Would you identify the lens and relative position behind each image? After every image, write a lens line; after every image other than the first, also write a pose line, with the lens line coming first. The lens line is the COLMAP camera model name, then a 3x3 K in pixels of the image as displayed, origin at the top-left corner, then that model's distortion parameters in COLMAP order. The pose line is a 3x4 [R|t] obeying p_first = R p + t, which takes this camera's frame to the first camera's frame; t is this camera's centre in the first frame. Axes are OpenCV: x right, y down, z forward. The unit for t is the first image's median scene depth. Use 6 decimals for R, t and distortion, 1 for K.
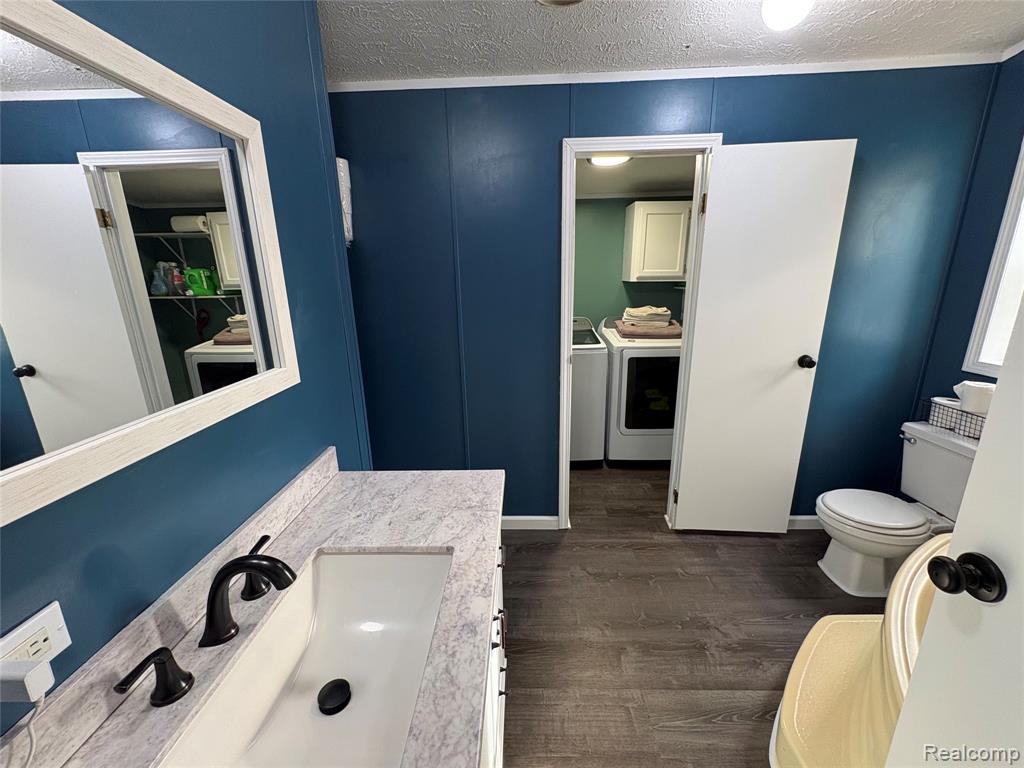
lens RADIAL K [[409.1, 0, 511.7], [0, 409.1, 384.6], [0, 0, 1]] dist [0.000556, -0.000035]
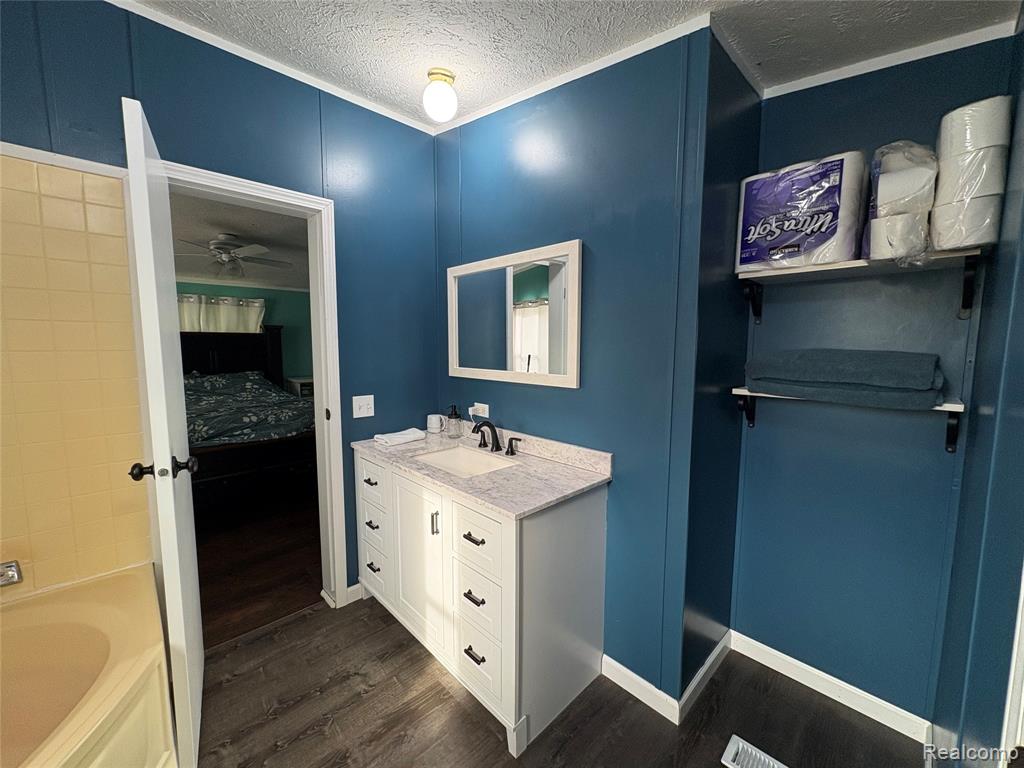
lens RADIAL K [[409.1, 0, 510.7], [0, 409.1, 382.5], [0, 0, 1]] dist [0.000556, -0.000035]
pose [[-0.700489, 0.087108, -0.708327, 0.580050], [-0.173175, 0.942111, 0.287118, -0.324813], [0.692334, 0.323788, -0.644853, 1.353140]]
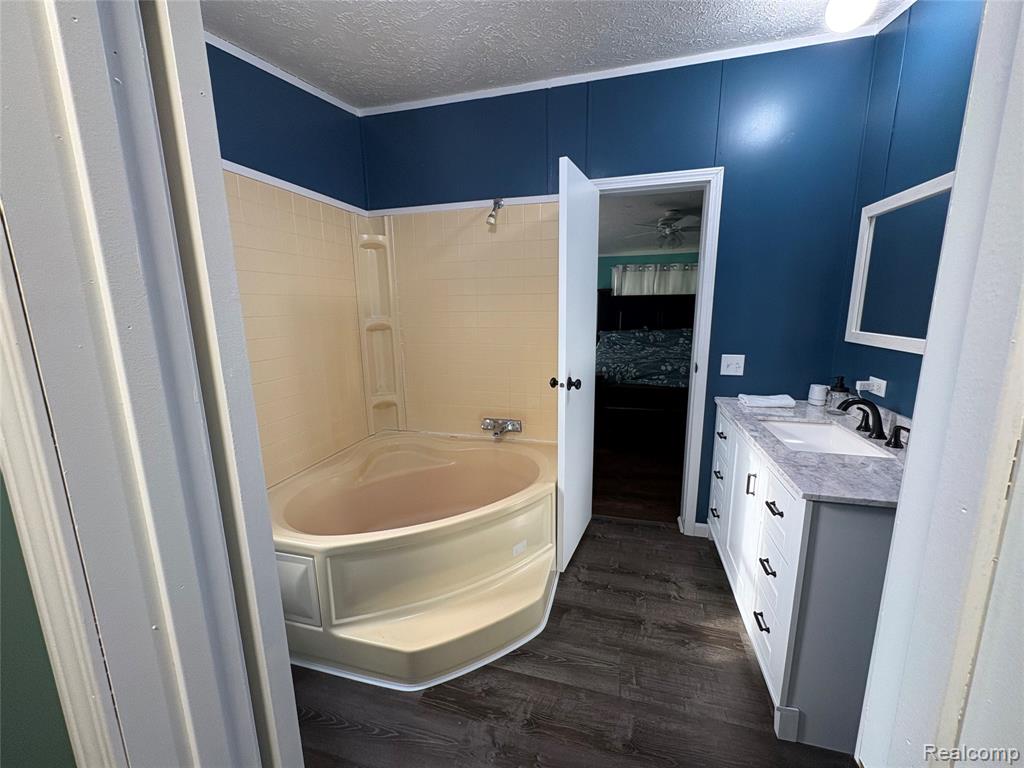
lens RADIAL K [[409.1, 0, 510.9], [0, 409.1, 383.4], [0, 0, 1]] dist [0.000556, -0.000035]
pose [[-0.970136, -0.010595, 0.242330, 0.343974], [0.095945, 0.900806, 0.423490, -0.396005], [-0.222779, 0.434093, -0.872887, 1.619746]]
